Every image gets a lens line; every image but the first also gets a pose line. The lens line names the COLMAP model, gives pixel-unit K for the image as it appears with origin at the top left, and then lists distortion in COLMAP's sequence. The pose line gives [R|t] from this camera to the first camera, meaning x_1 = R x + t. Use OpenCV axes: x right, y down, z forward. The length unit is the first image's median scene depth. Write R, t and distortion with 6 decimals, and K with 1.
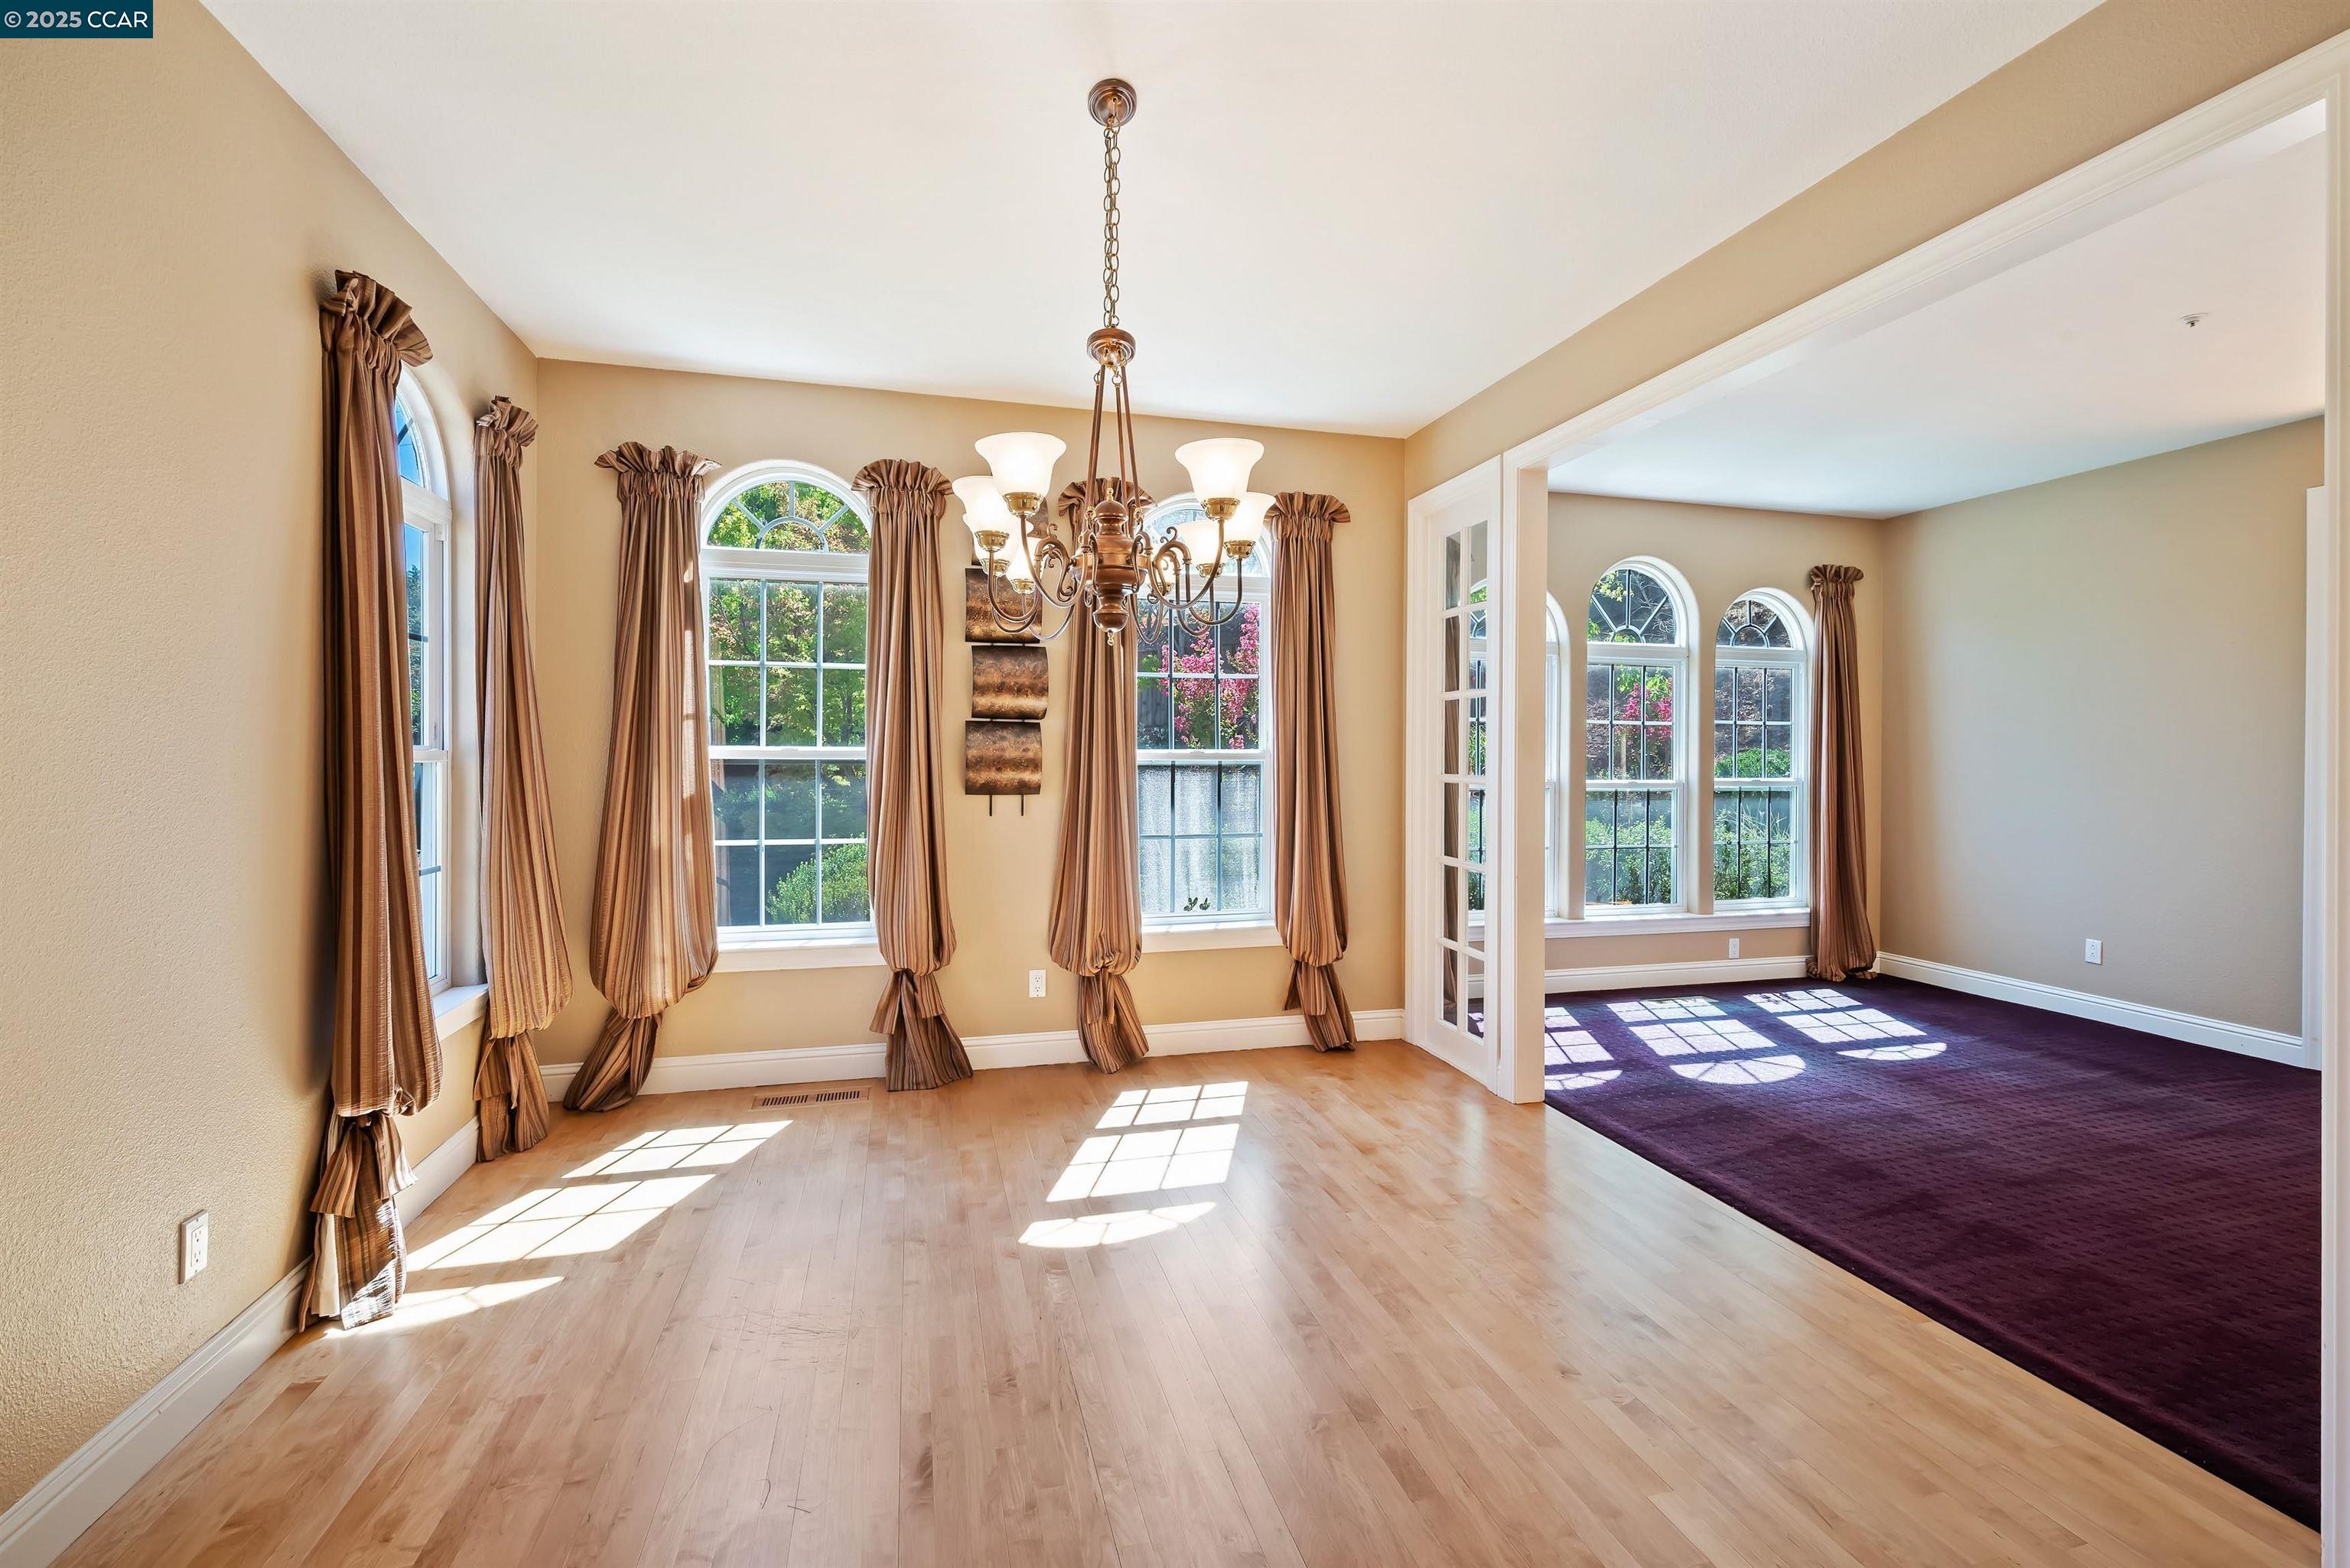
lens RADIAL K [[1053.0, 0, 1166.0], [0, 1053.0, 780.3], [0, 0, 1]] dist [-0.003813, 0.000111]
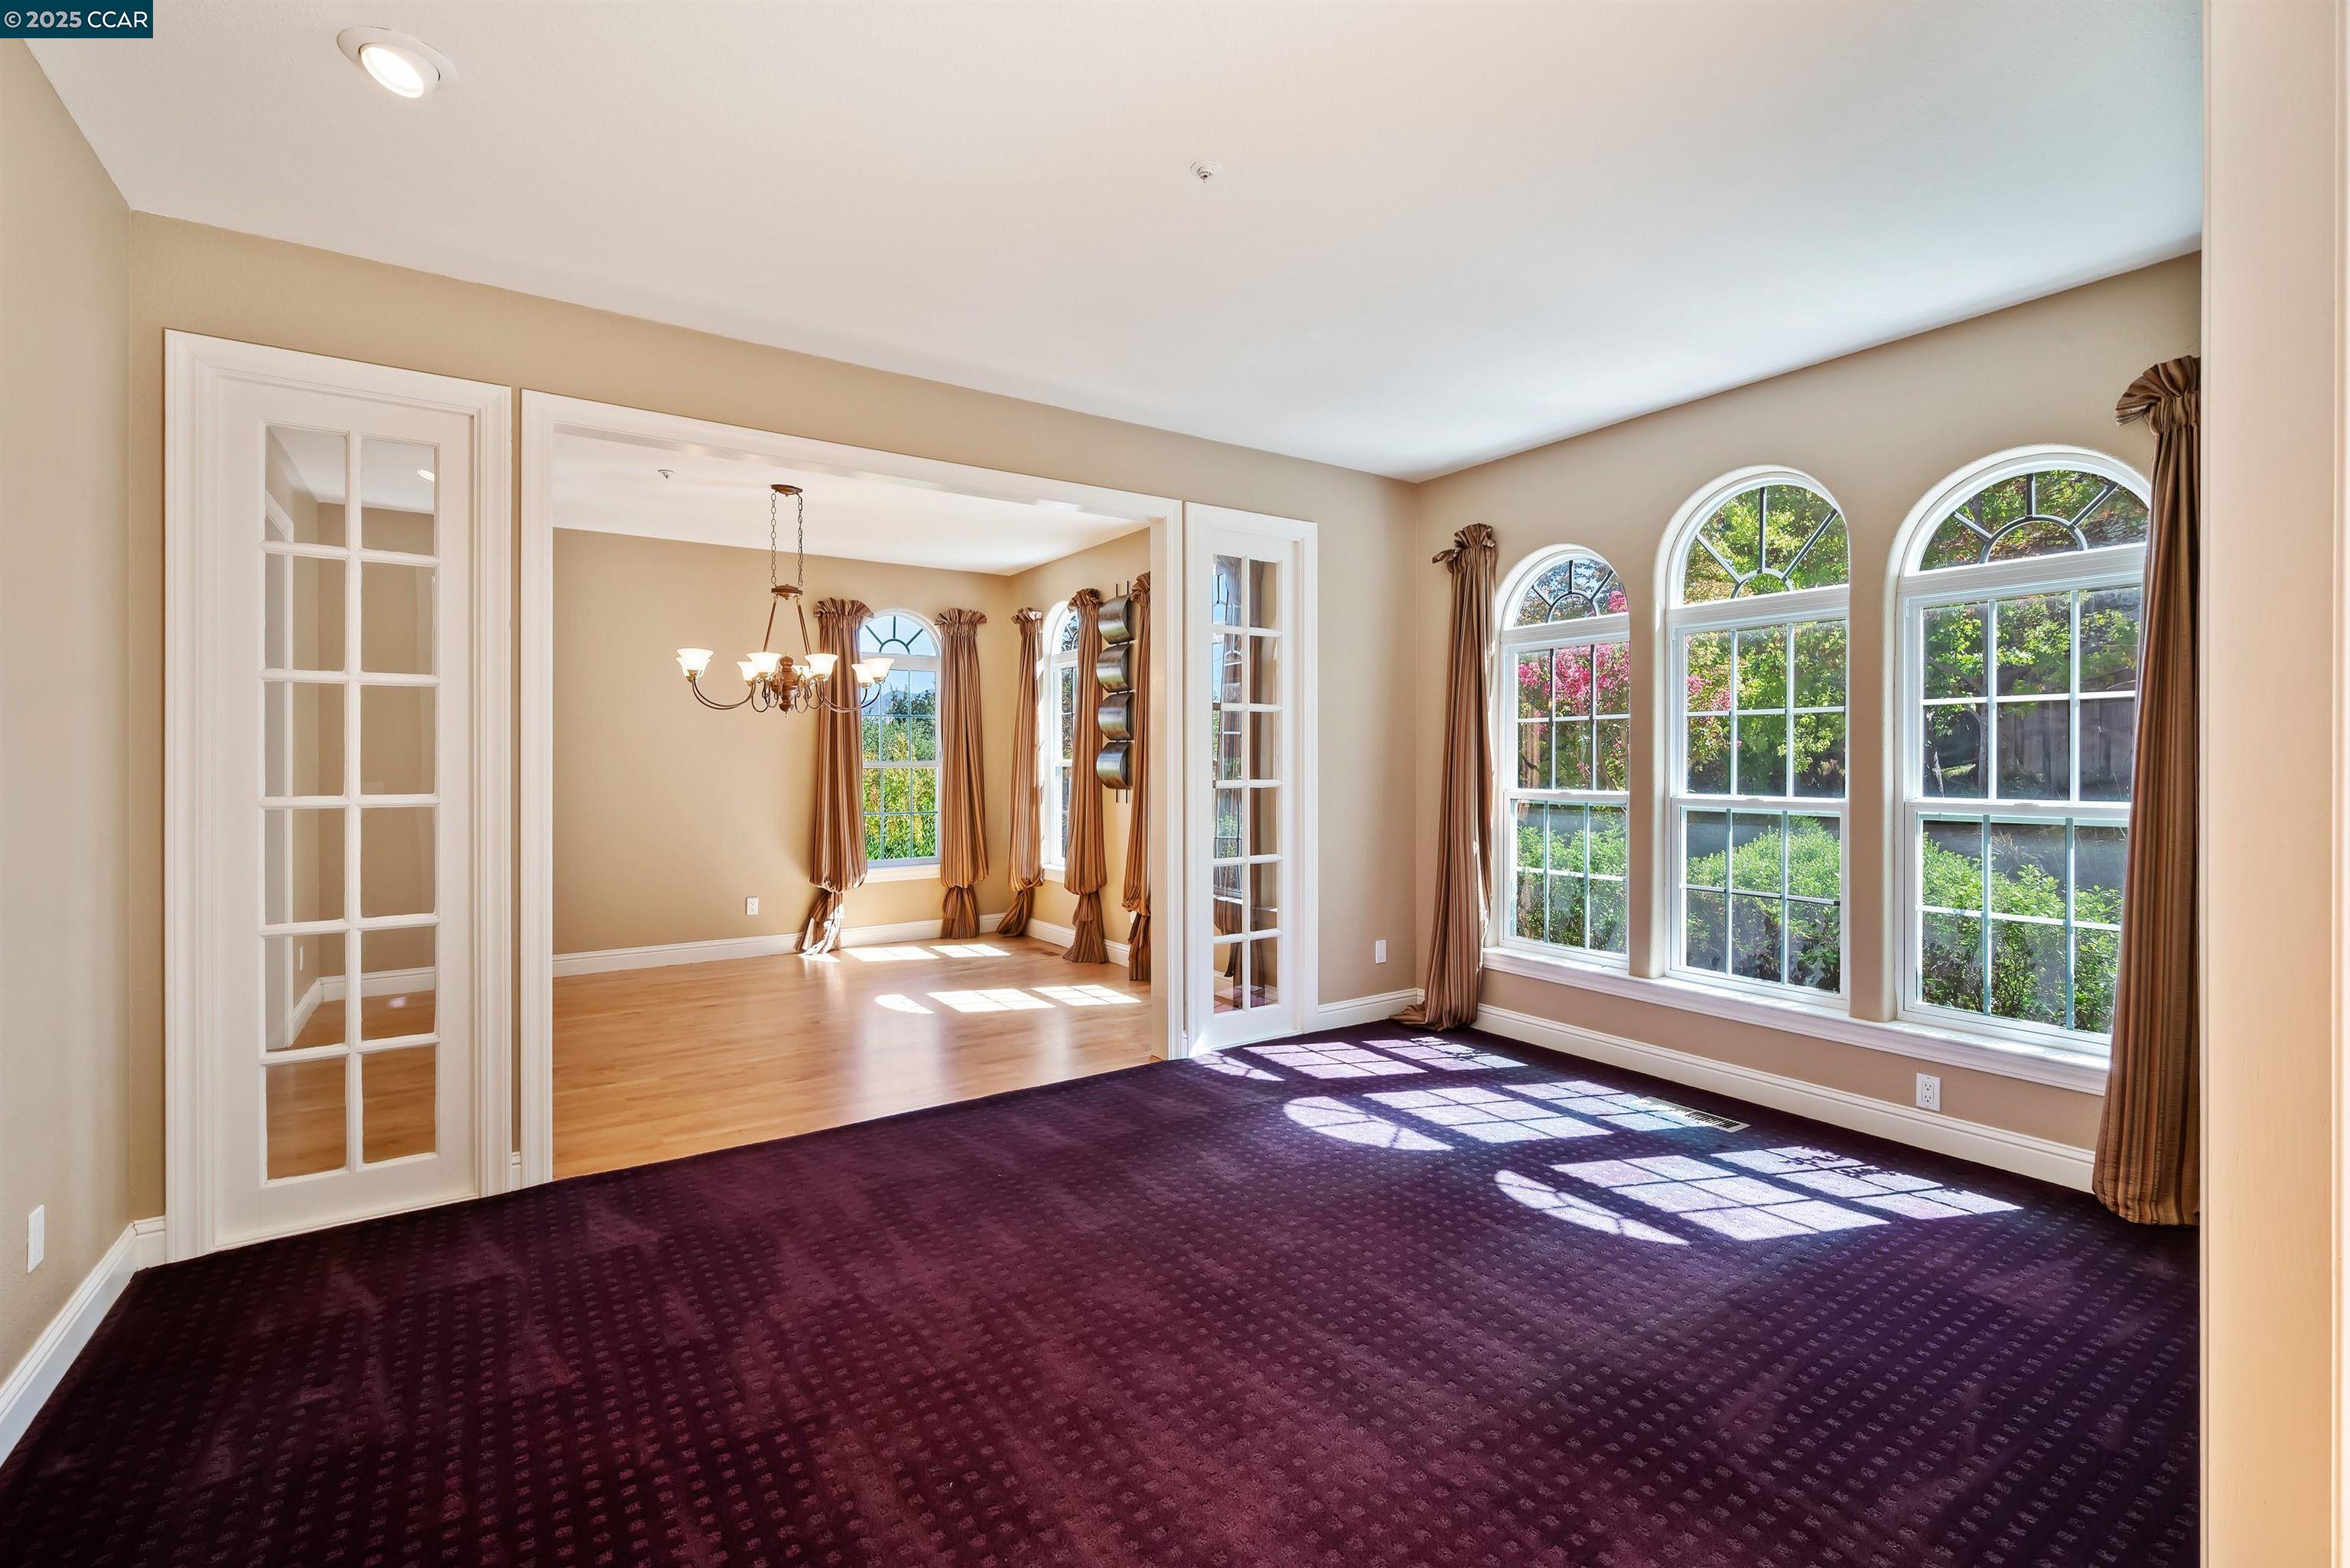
lens RADIAL K [[1053.0, 0, 1185.0], [0, 1053.0, 763.5], [0, 0, 1]] dist [-0.003813, 0.000111]
pose [[0.315391, -0.005305, -0.948947, 0.968743], [-0.024918, 0.999593, -0.013870, -0.002248], [0.948635, 0.028020, 0.315130, 0.432290]]
